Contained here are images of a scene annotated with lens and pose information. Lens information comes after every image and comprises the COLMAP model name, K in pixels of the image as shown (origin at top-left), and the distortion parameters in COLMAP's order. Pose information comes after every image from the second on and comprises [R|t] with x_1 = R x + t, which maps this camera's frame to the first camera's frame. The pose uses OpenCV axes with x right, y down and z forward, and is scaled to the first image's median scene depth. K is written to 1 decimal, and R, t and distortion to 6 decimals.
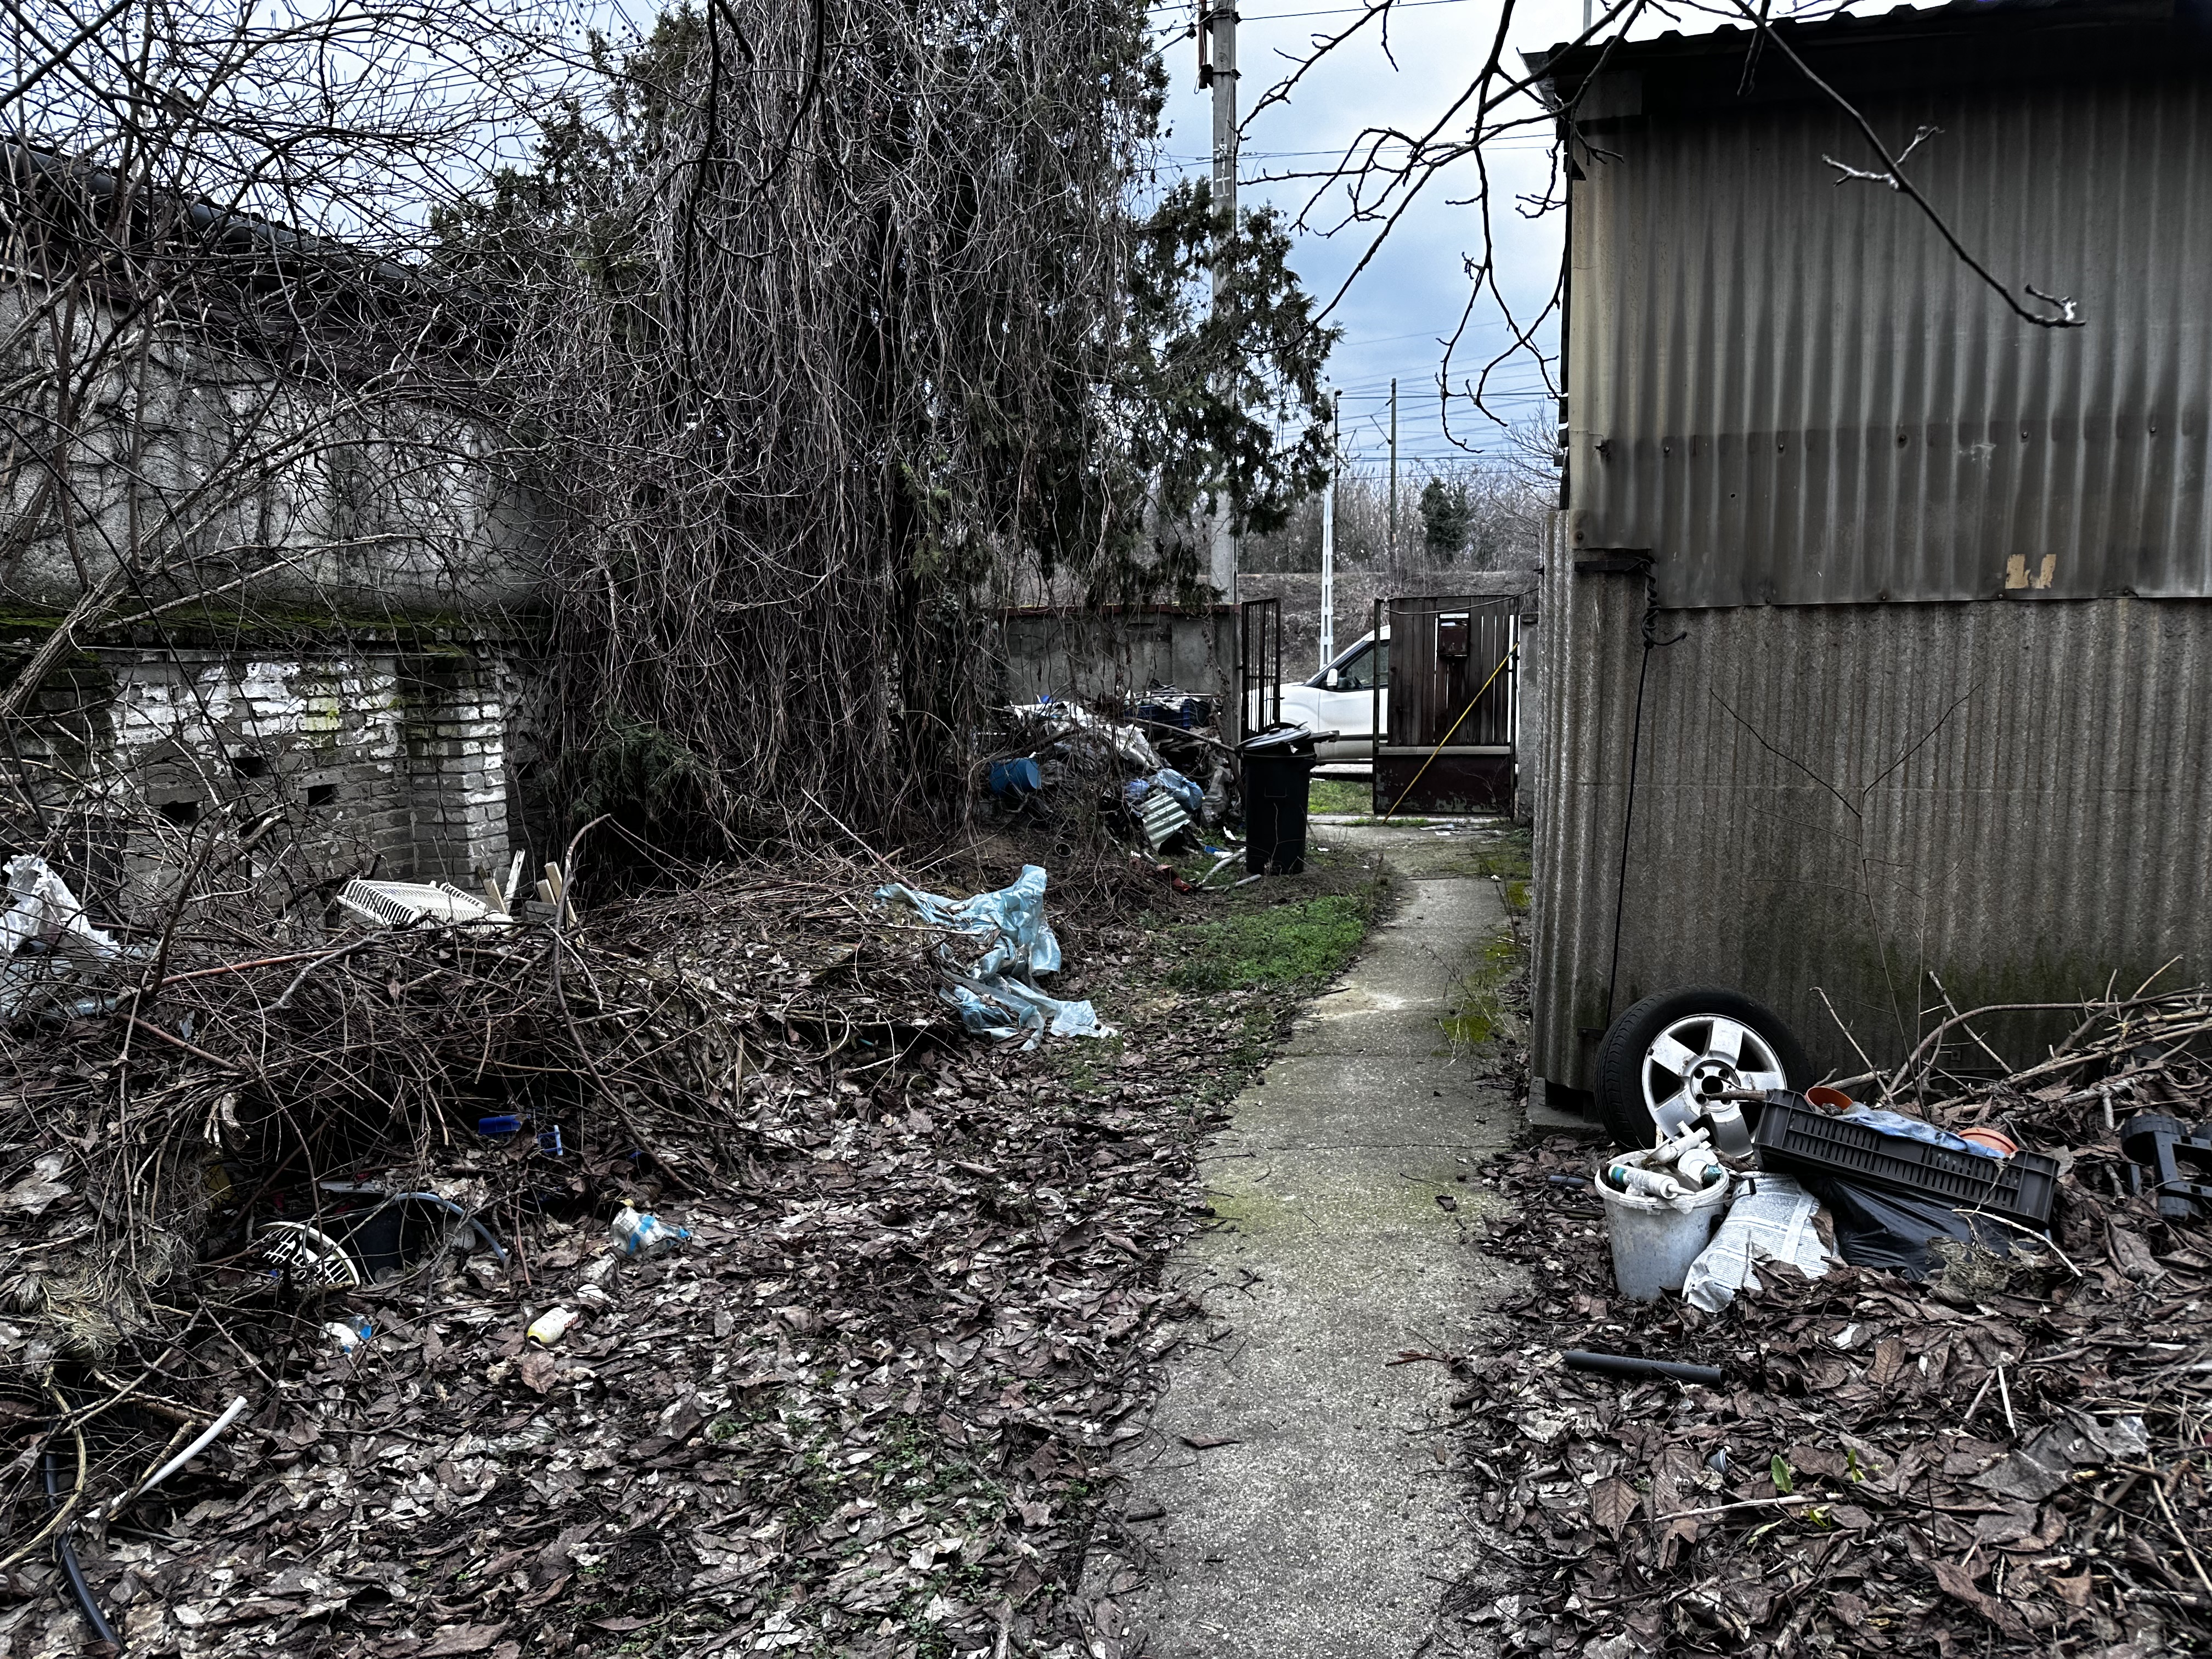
lens RADIAL K [[1550.8, 0, 1113.5], [0, 1550.8, 846.3], [0, 0, 1]] dist [0.045040, -0.039771]
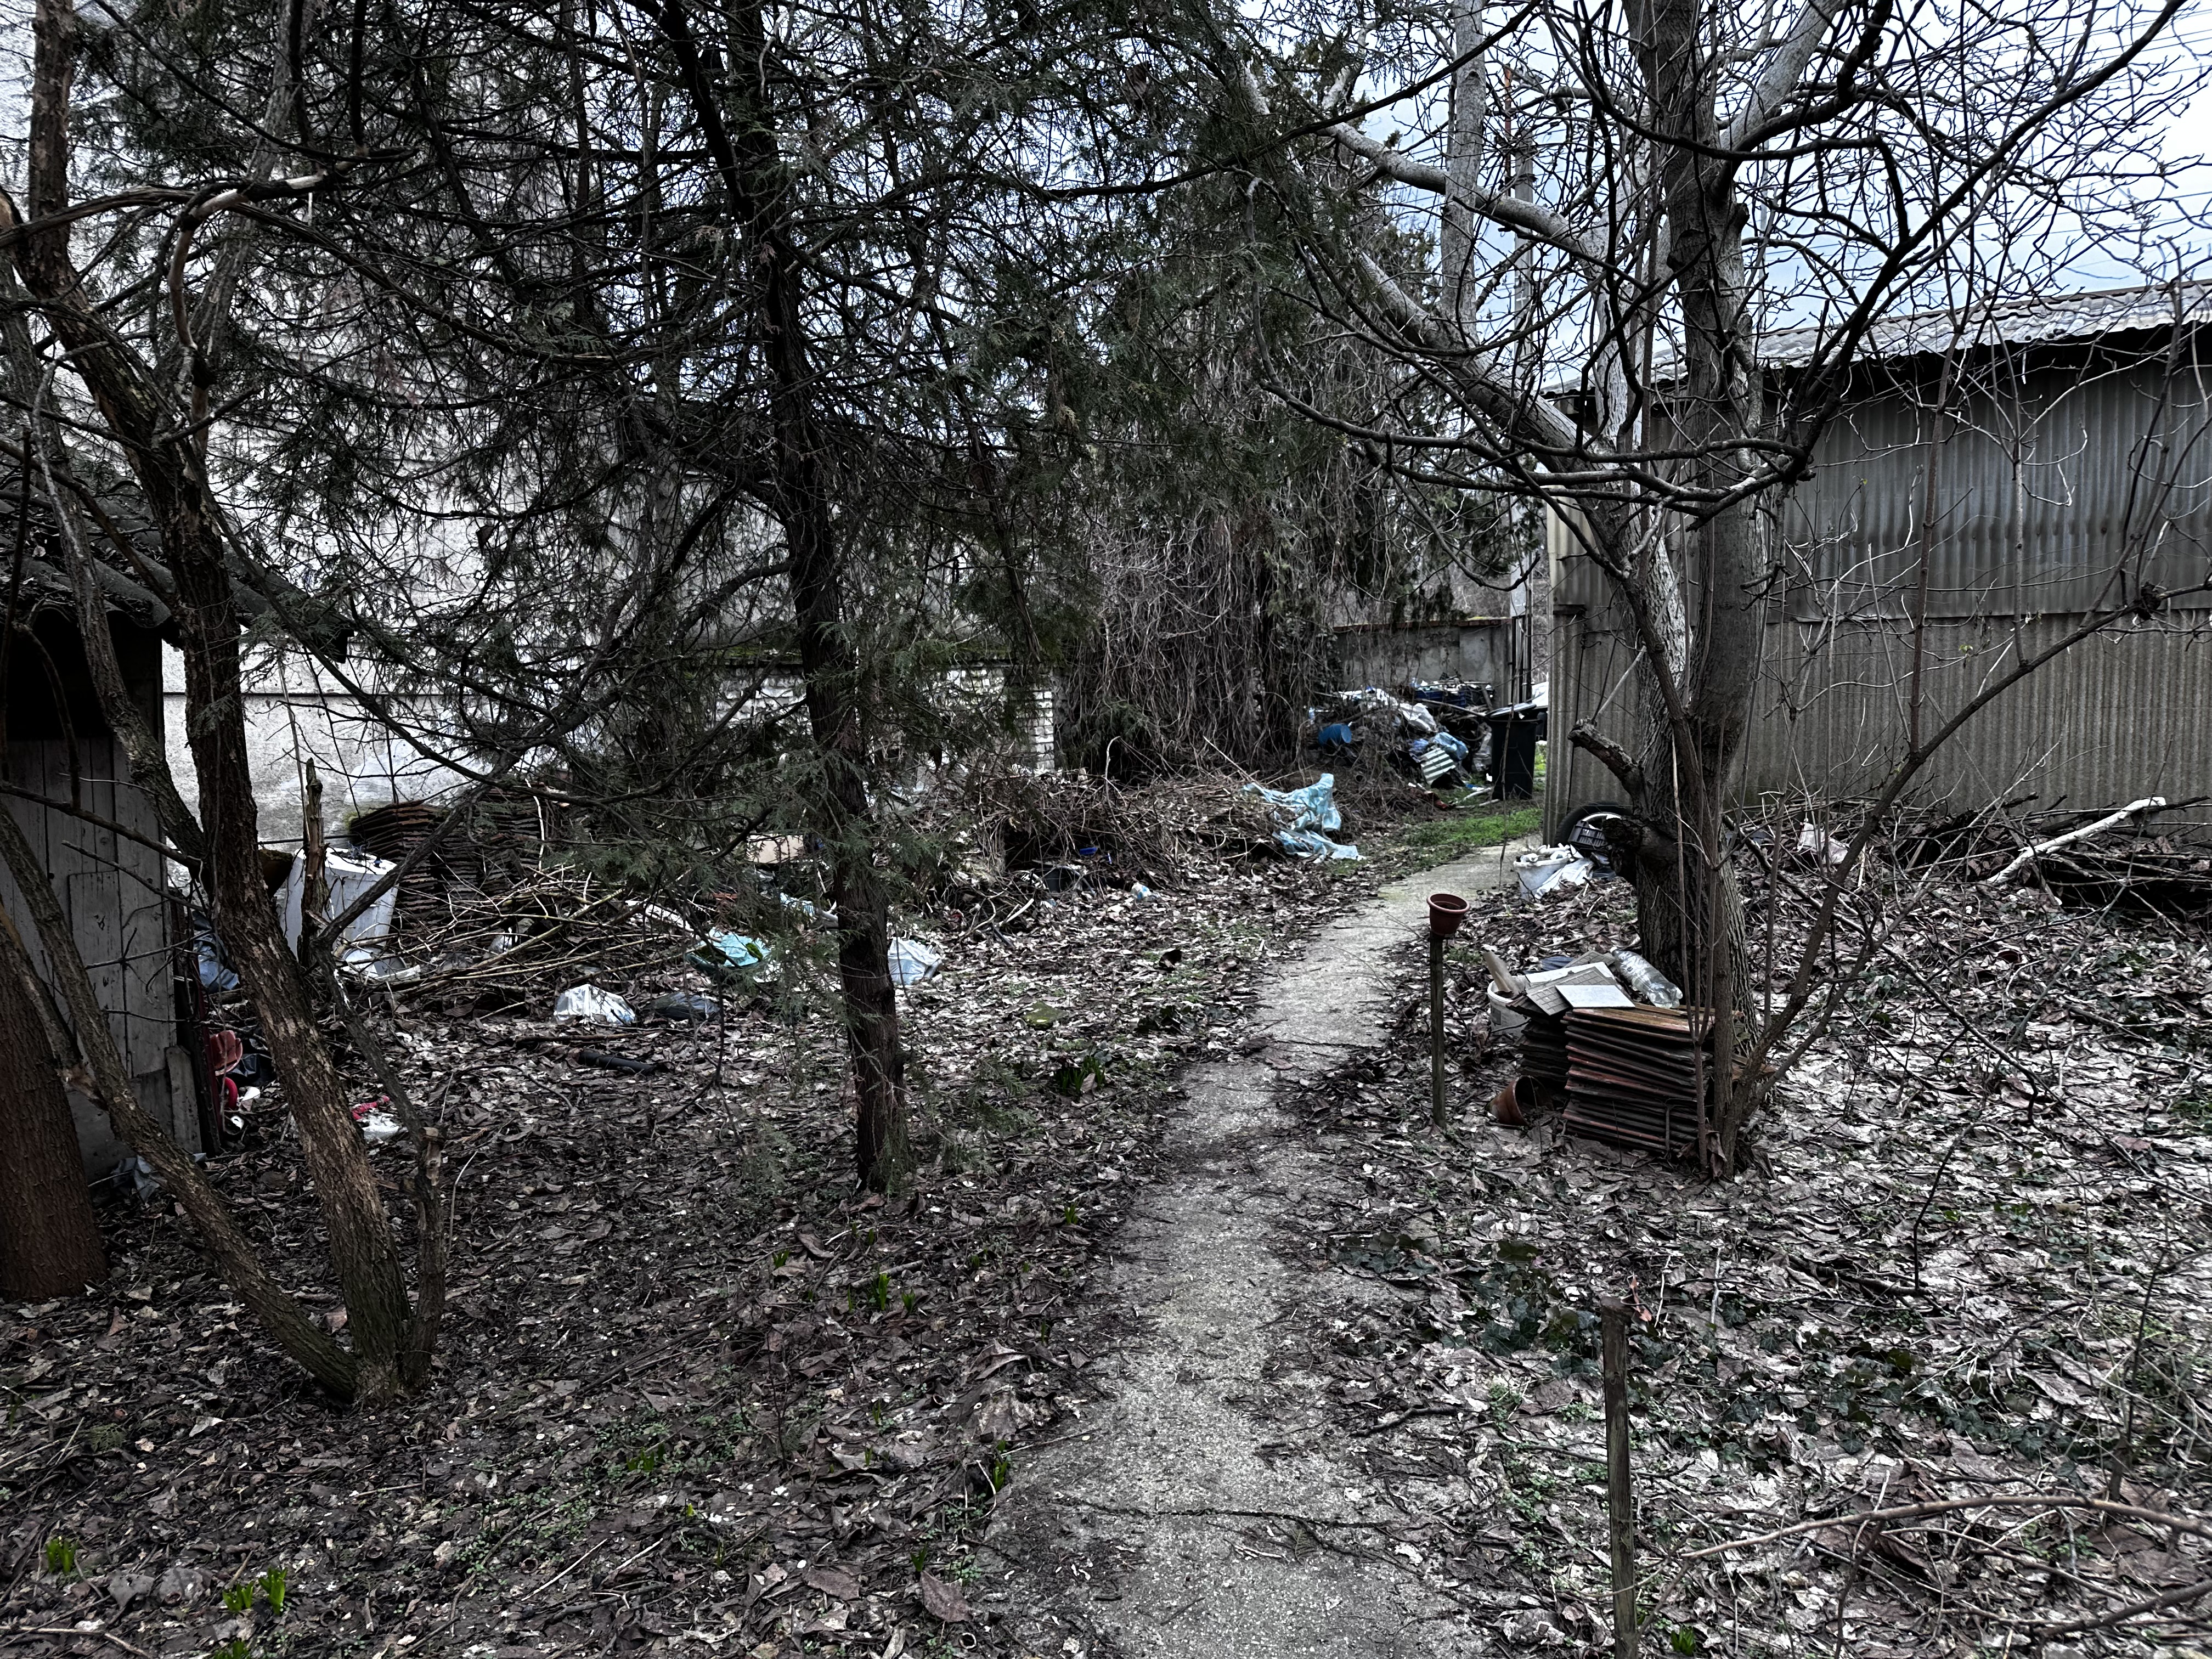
lens RADIAL K [[1550.8, 0, 1087.2], [0, 1550.8, 847.5], [0, 0, 1]] dist [0.045040, -0.039771]
pose [[0.964317, 0.015708, -0.264285, 0.141537], [-0.015430, 0.999876, 0.003129, 0.085484], [0.264302, 0.001061, 0.964439, -0.746179]]
